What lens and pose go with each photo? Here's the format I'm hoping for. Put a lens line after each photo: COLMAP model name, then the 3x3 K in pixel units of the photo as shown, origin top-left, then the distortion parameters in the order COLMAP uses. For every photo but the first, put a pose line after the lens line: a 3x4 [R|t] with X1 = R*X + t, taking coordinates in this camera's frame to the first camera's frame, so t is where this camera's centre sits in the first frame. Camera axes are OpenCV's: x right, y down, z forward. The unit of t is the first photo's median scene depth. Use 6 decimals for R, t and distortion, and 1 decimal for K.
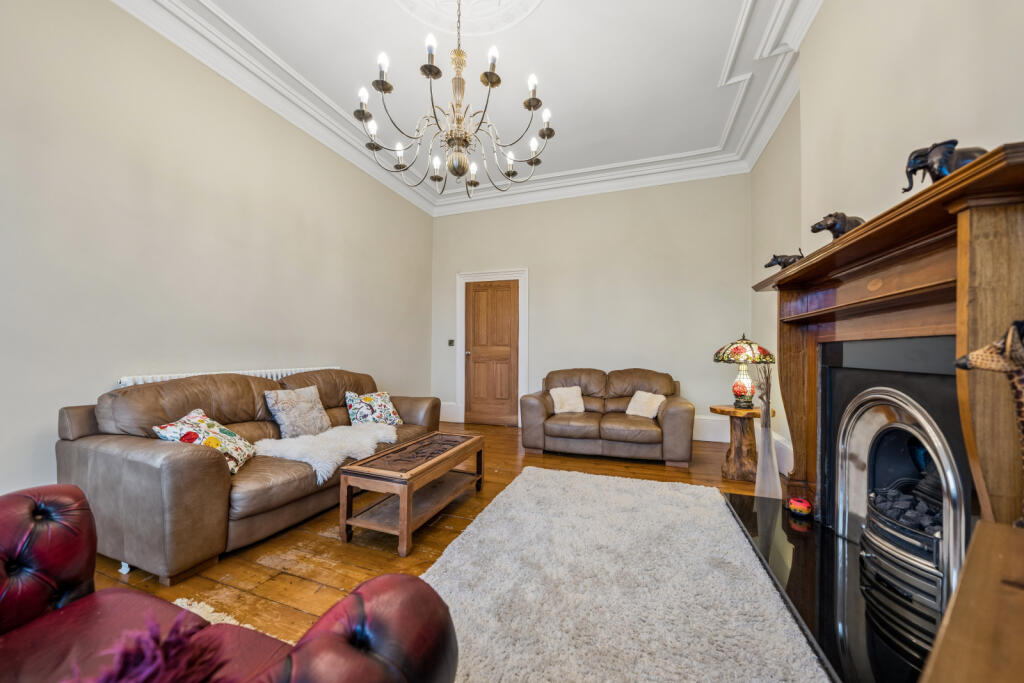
lens RADIAL K [[351.9, 0, 513.9], [0, 351.9, 352.2], [0, 0, 1]] dist [-0.000515, -0.000053]
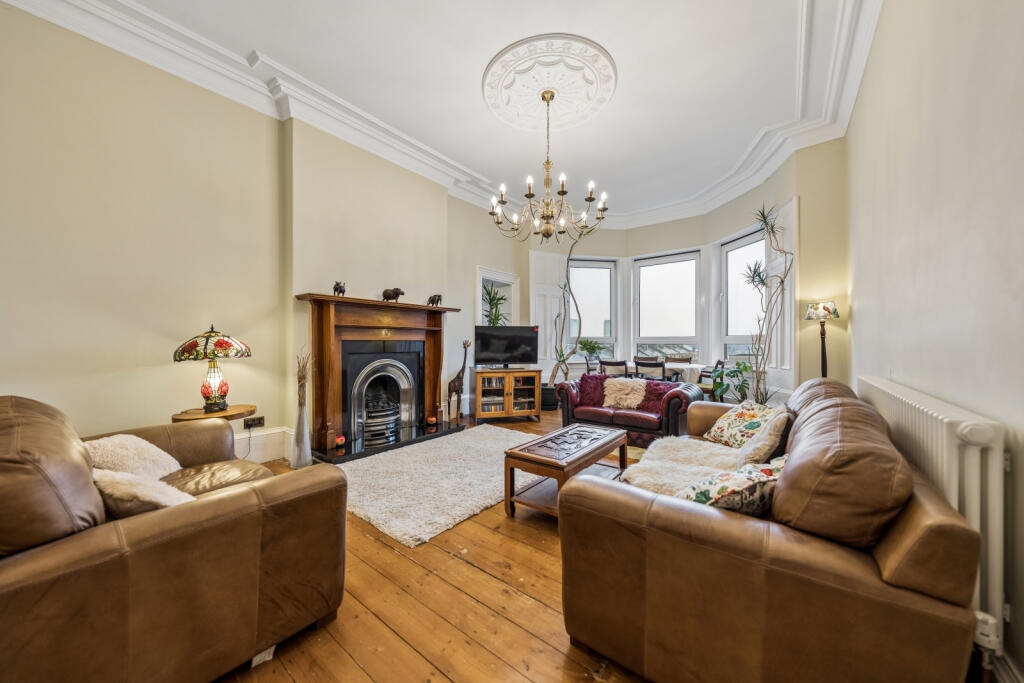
lens RADIAL K [[356.0, 0, 512.0], [0, 356.0, 341.5], [0, 0, 1]] dist [-0.000171, -0.000016]
pose [[-0.943419, -0.002316, 0.331595, -0.333620], [-0.002372, 0.999997, 0.000236, -0.015722], [-0.331595, -0.000564, -0.943422, 1.569057]]
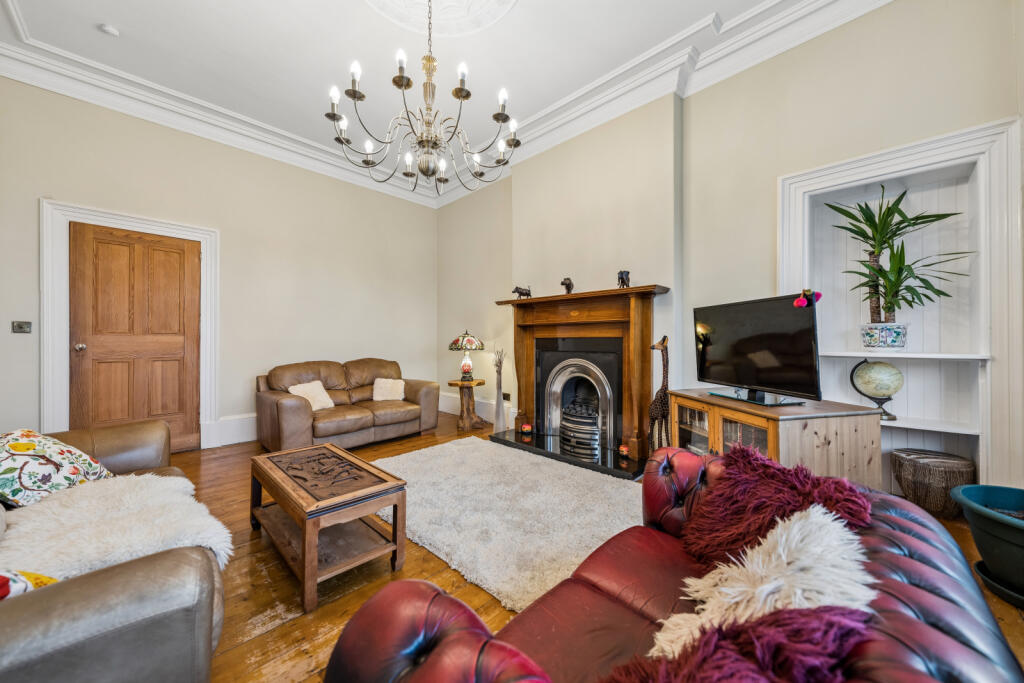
lens RADIAL K [[360.2, 0, 512.0], [0, 360.2, 341.5], [0, 0, 1]] dist [0.000830, 0.000052]
pose [[0.424372, -0.005982, 0.905468, -0.615818], [0.001847, 0.999982, 0.005740, -0.013048], [-0.905486, -0.000764, 0.424375, 0.194483]]
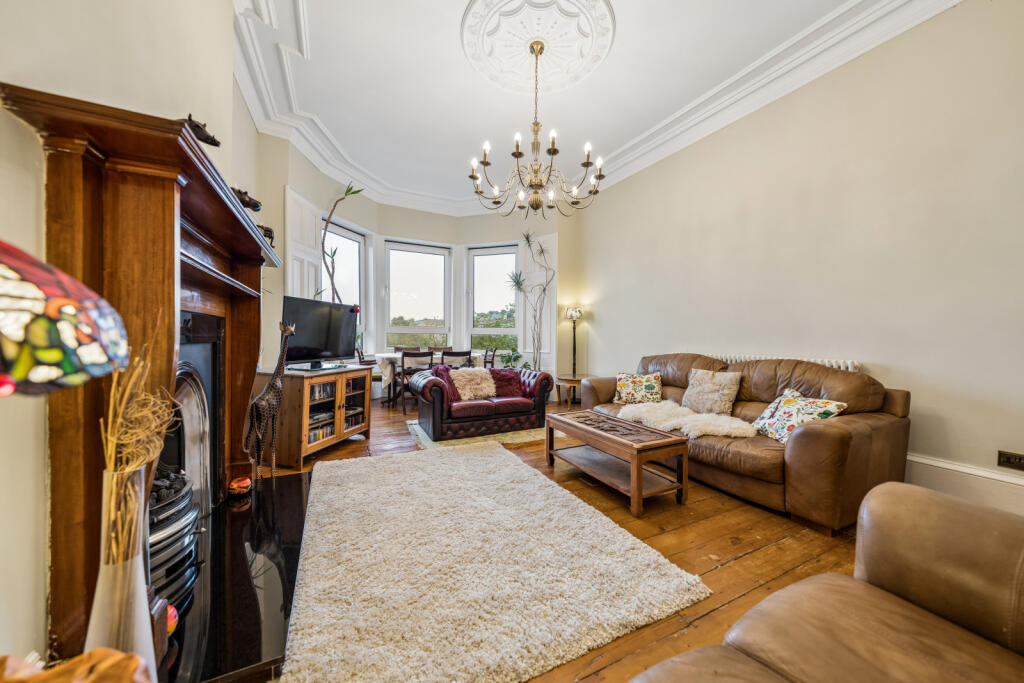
lens RADIAL K [[360.2, 0, 512.0], [0, 360.2, 341.5], [0, 0, 1]] dist [0.000830, 0.000052]
pose [[-0.698866, -0.003561, -0.715244, 0.570712], [-0.015560, 0.999827, 0.010226, 0.008689], [0.715083, 0.018276, -0.698800, 1.179346]]
